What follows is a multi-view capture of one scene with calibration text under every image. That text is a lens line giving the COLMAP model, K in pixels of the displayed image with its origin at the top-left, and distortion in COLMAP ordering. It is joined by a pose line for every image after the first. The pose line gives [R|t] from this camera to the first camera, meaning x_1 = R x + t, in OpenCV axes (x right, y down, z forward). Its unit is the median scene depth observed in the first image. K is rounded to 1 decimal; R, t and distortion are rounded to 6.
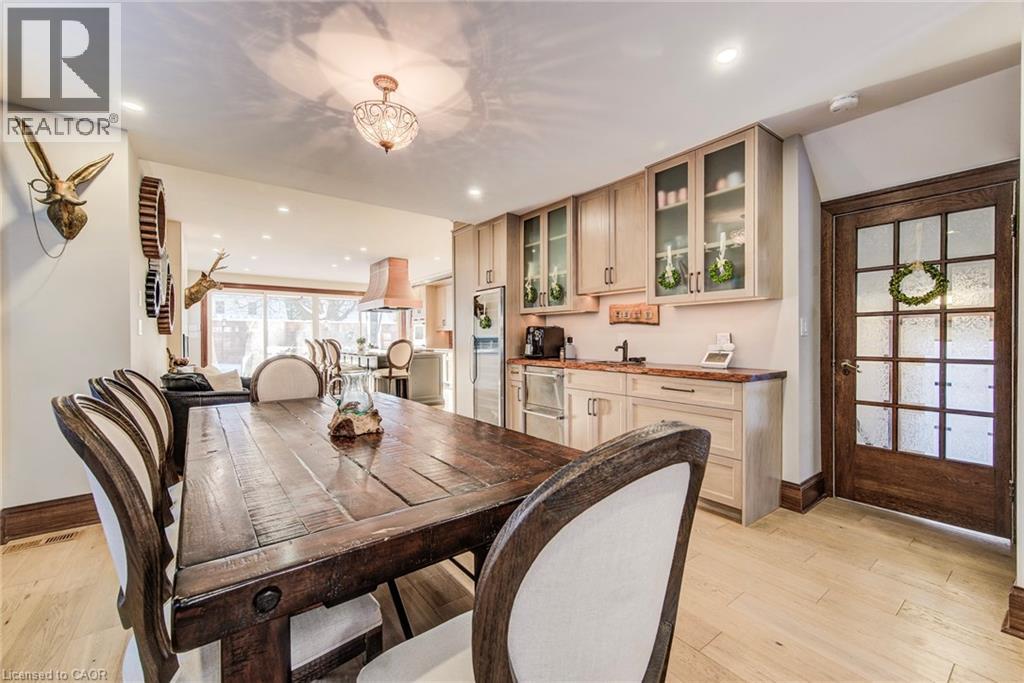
lens RADIAL K [[397.5, 0, 508.0], [0, 397.5, 339.4], [0, 0, 1]] dist [-0.003965, 0.000158]
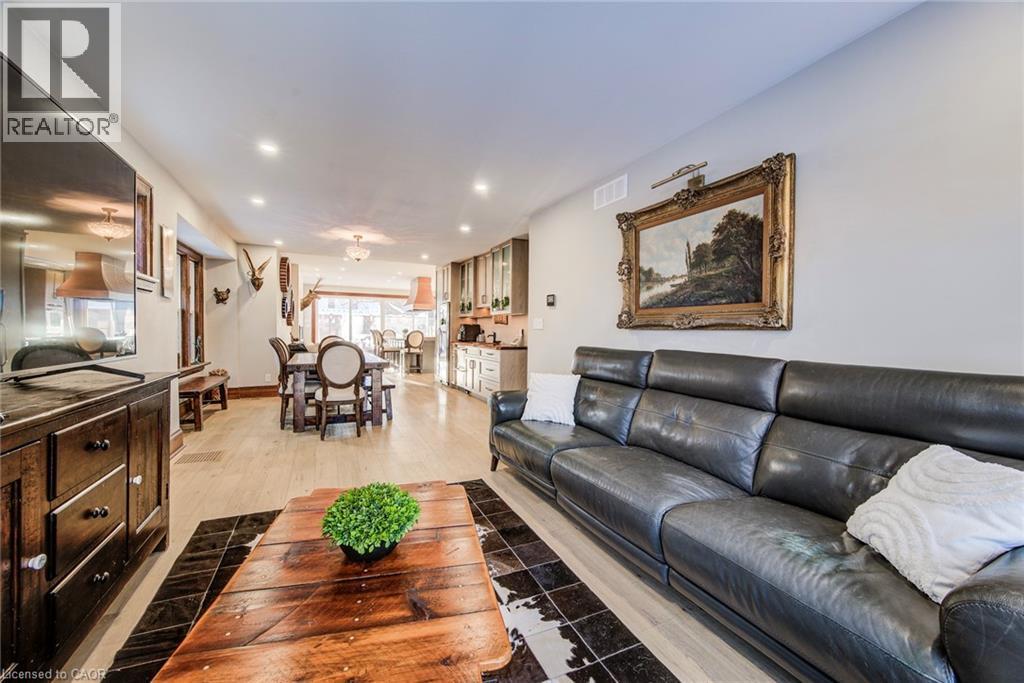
lens RADIAL K [[397.5, 0, 517.5], [0, 397.5, 338.2], [0, 0, 1]] dist [-0.003965, 0.000158]
pose [[0.979355, 0.018995, -0.201255, 0.708640], [-0.016088, 0.999741, 0.016072, -0.000644], [0.201509, -0.012502, 0.979407, -0.781307]]
